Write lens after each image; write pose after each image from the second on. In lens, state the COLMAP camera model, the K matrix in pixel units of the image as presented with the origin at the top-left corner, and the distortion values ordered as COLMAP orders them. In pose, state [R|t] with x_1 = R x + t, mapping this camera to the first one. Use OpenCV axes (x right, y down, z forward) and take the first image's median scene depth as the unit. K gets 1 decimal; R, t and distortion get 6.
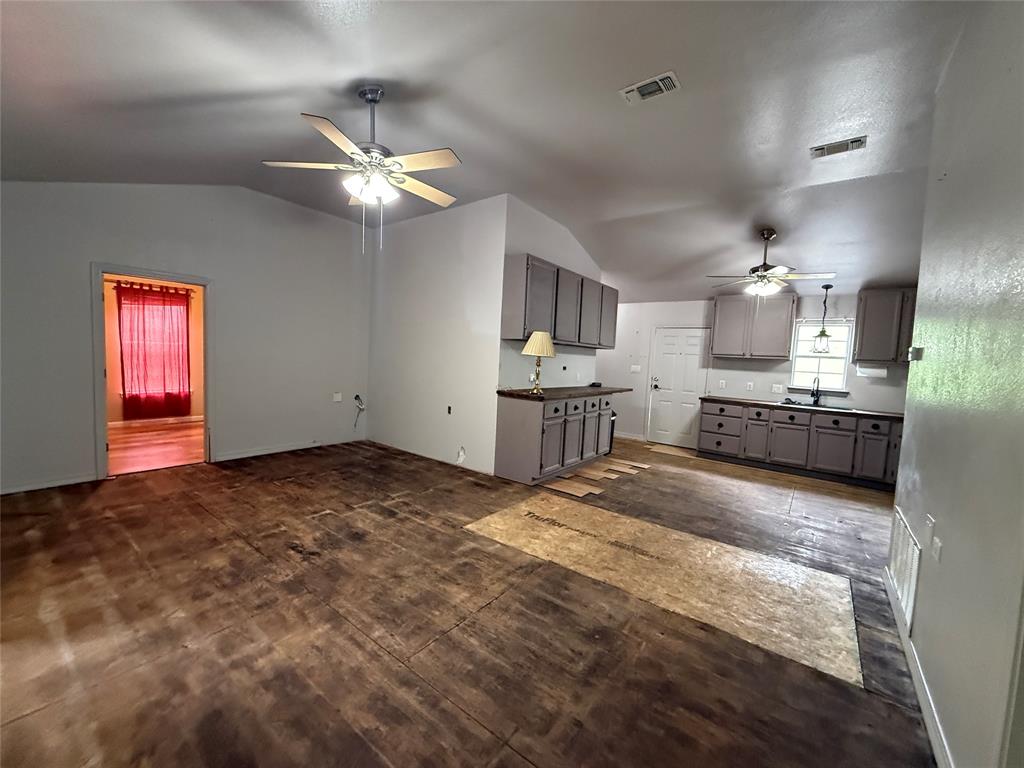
lens RADIAL K [[407.5, 0, 509.2], [0, 407.5, 386.4], [0, 0, 1]] dist [-0.000906, 0.000221]
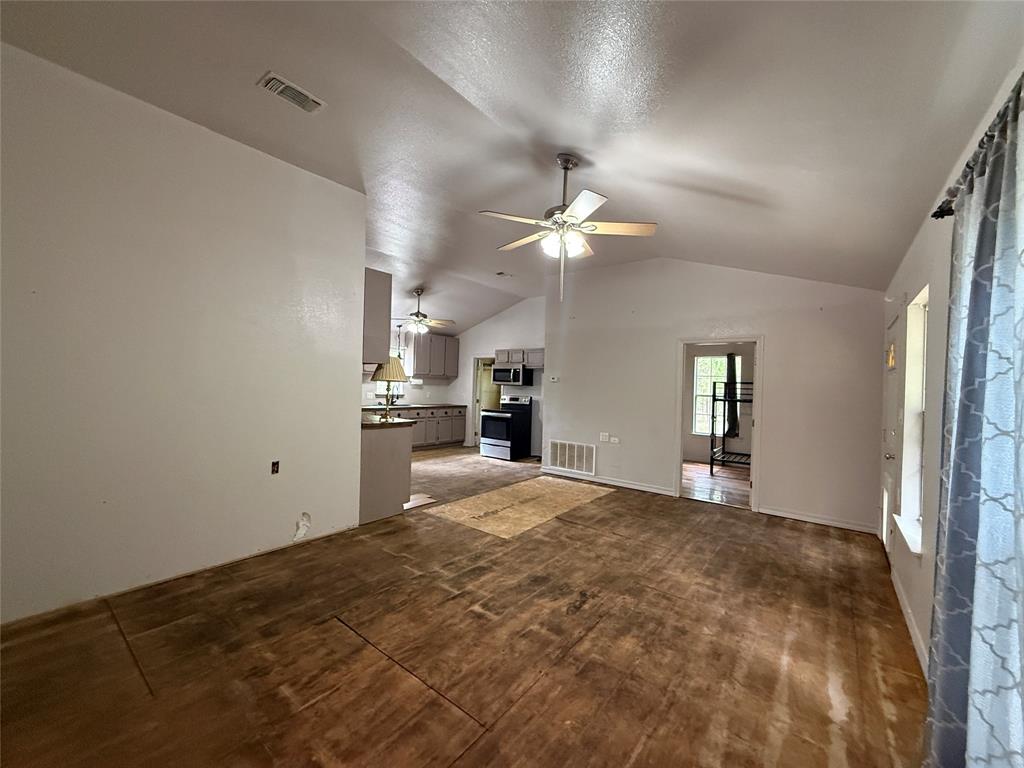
lens RADIAL K [[407.5, 0, 512.2], [0, 407.5, 385.4], [0, 0, 1]] dist [-0.000906, 0.000221]
pose [[0.008592, -0.051820, 0.998619, -1.269871], [0.041839, 0.997800, 0.051418, -0.145027], [-0.999087, 0.041339, 0.010741, 0.990484]]
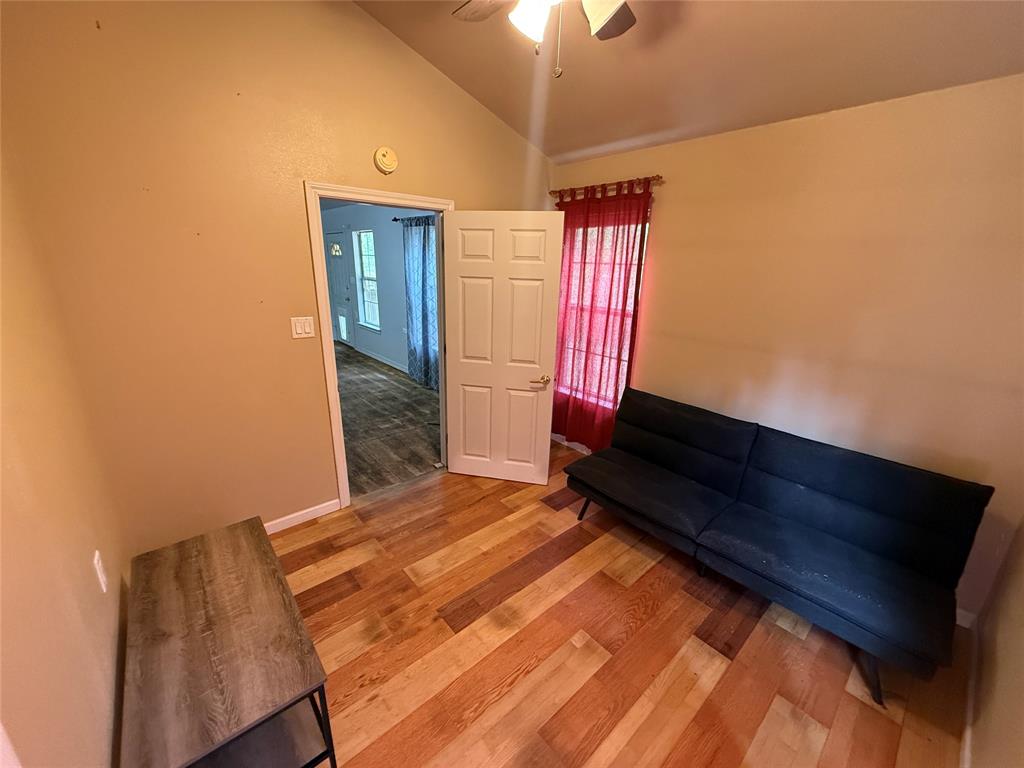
lens RADIAL K [[407.5, 0, 512.6], [0, 407.5, 383.5], [0, 0, 1]] dist [-0.000906, 0.000221]
pose [[-0.979121, -0.127718, 0.158146, -1.584173], [-0.061195, 0.927081, 0.369833, -0.335536], [-0.193849, 0.352433, -0.915540, 2.158855]]
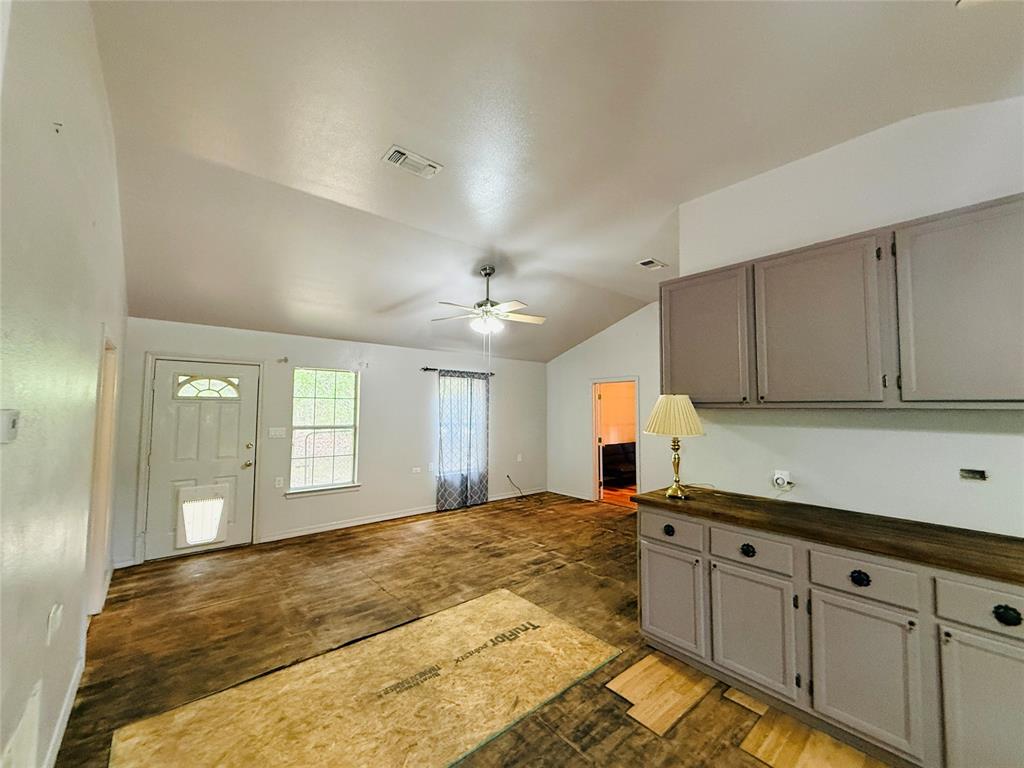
lens RADIAL K [[407.5, 0, 510.4], [0, 407.5, 387.0], [0, 0, 1]] dist [-0.000906, 0.000221]
pose [[-0.210520, -0.100253, -0.972435, 1.027983], [-0.085714, 0.992790, -0.083796, -0.101462], [0.973825, 0.065711, -0.217595, 1.262362]]
